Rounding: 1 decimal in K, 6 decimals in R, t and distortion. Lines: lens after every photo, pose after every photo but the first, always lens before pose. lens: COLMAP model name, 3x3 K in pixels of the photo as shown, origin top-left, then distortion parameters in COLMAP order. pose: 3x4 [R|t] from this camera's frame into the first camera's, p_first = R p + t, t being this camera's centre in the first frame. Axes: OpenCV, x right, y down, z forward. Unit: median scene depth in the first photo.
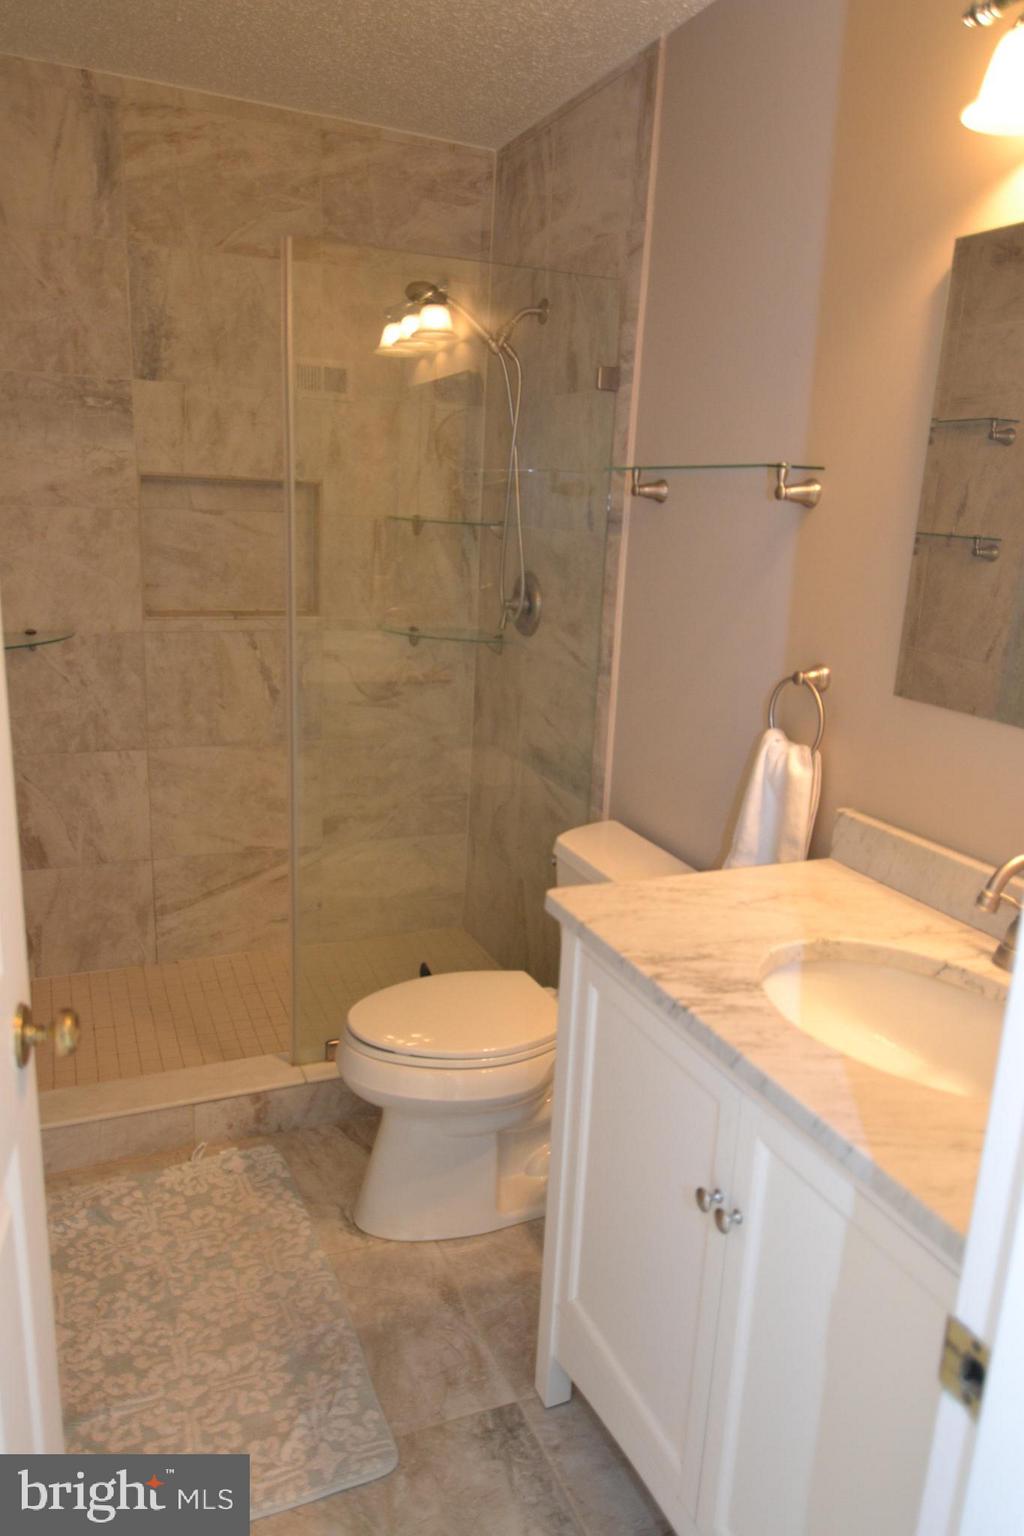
lens RADIAL K [[1069.7, 0, 512.2], [0, 1069.7, 770.0], [0, 0, 1]] dist [-0.009158, -0.013443]
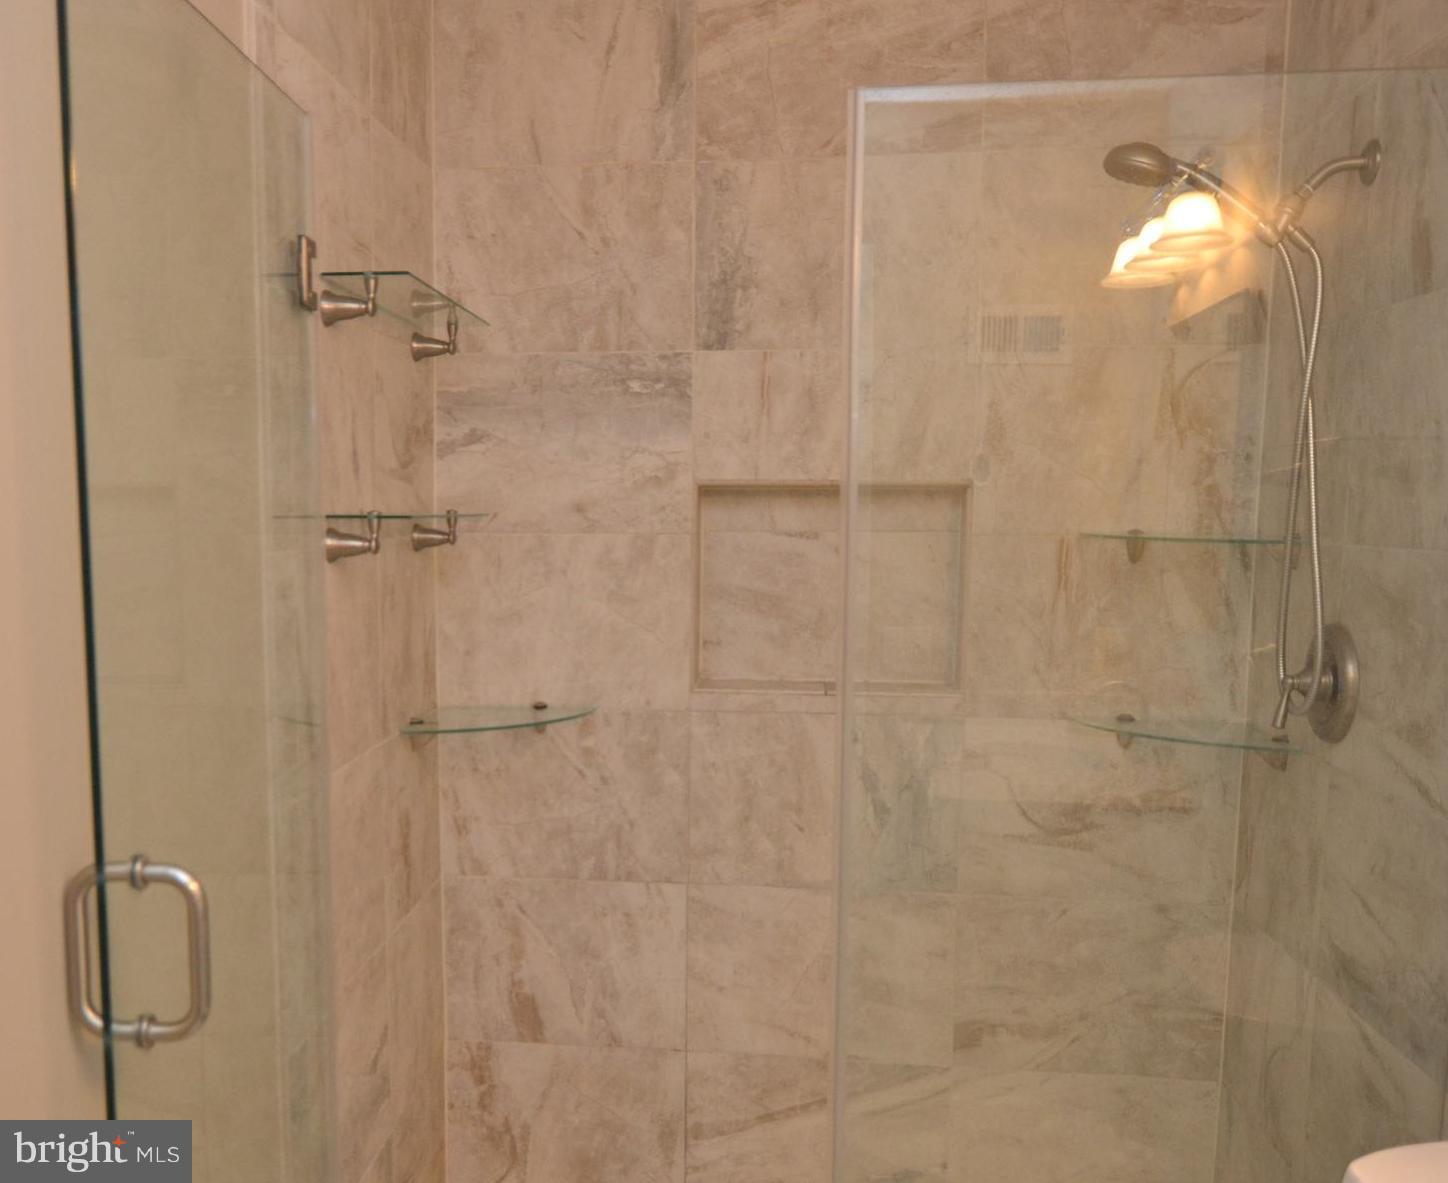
lens RADIAL K [[1329.5, 0, 670.9], [0, 1329.5, 664.0], [0, 0, 1]] dist [0.010542, -0.030091]
pose [[0.857046, 0.017960, -0.514927, 0.076910], [-0.092955, 0.988383, -0.120242, -0.054495], [0.506785, 0.150918, 0.848759, 0.266750]]
